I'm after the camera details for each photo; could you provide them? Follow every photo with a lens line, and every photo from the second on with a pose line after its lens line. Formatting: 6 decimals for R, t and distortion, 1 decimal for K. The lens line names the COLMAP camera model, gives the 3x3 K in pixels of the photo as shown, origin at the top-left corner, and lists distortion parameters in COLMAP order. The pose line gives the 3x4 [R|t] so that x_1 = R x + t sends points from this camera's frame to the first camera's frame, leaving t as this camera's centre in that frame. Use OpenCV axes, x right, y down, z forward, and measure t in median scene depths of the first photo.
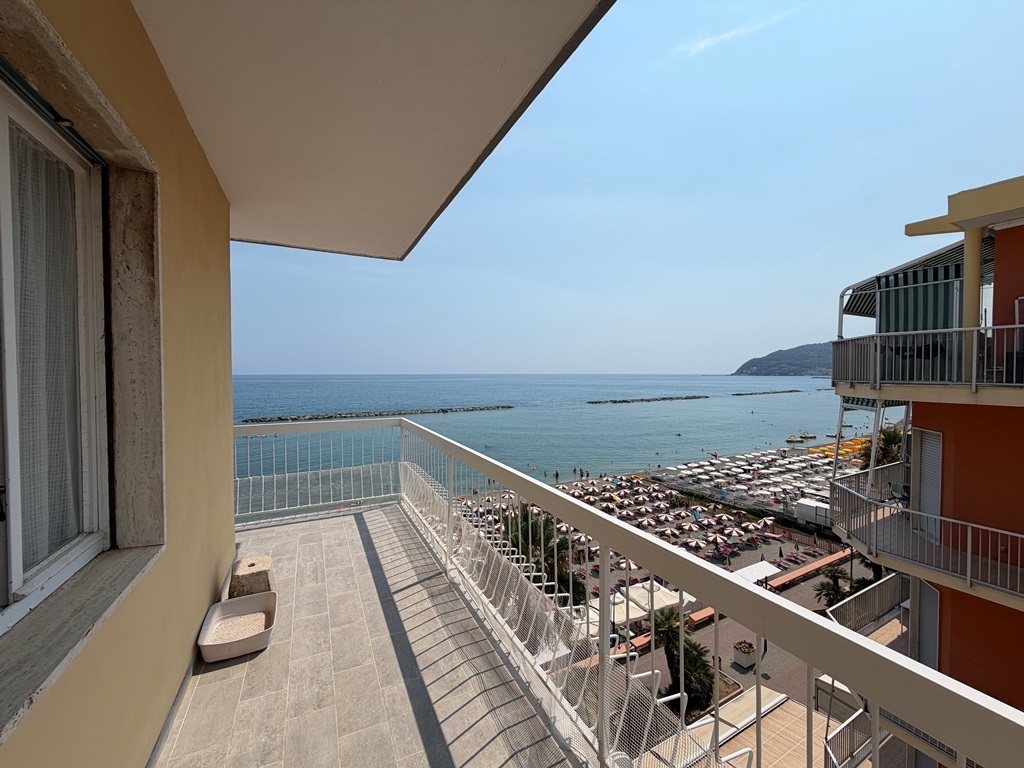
lens RADIAL K [[410.4, 0, 509.1], [0, 410.4, 380.3], [0, 0, 1]] dist [0.001227, 0.000177]
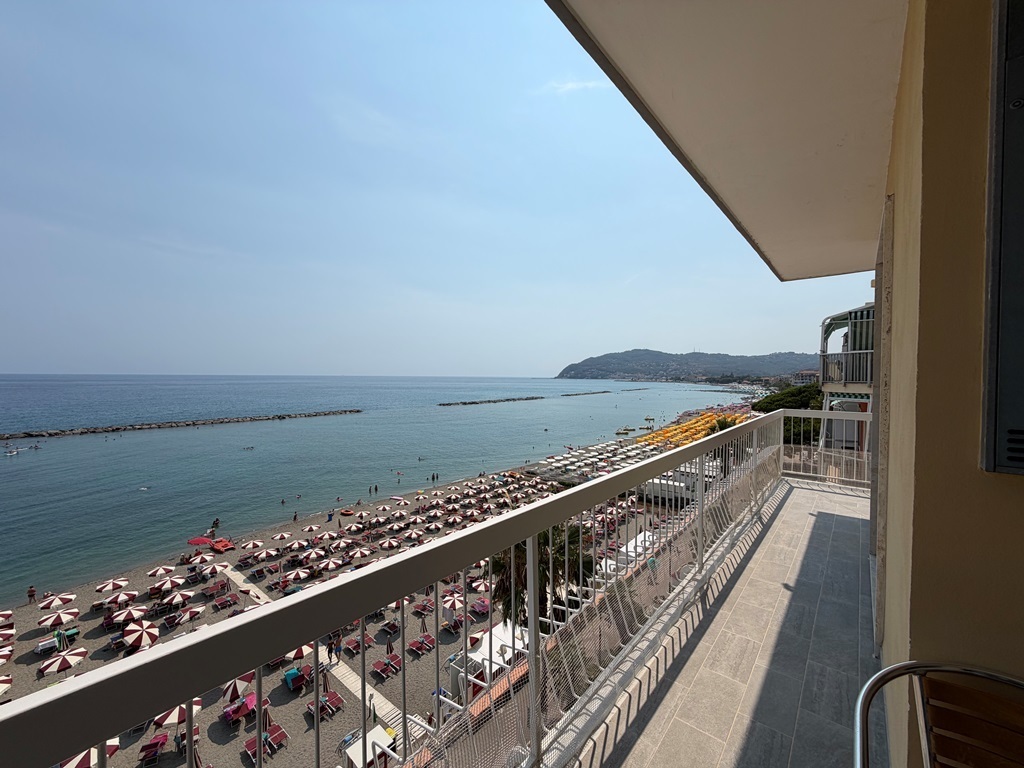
lens RADIAL K [[410.4, 0, 508.3], [0, 410.4, 384.6], [0, 0, 1]] dist [0.001227, 0.000177]
pose [[0.924448, 0.000036, 0.381309, -0.103586], [-0.001883, 0.999988, 0.004469, 0.000596], [-0.381304, -0.004850, 0.924437, 0.013386]]
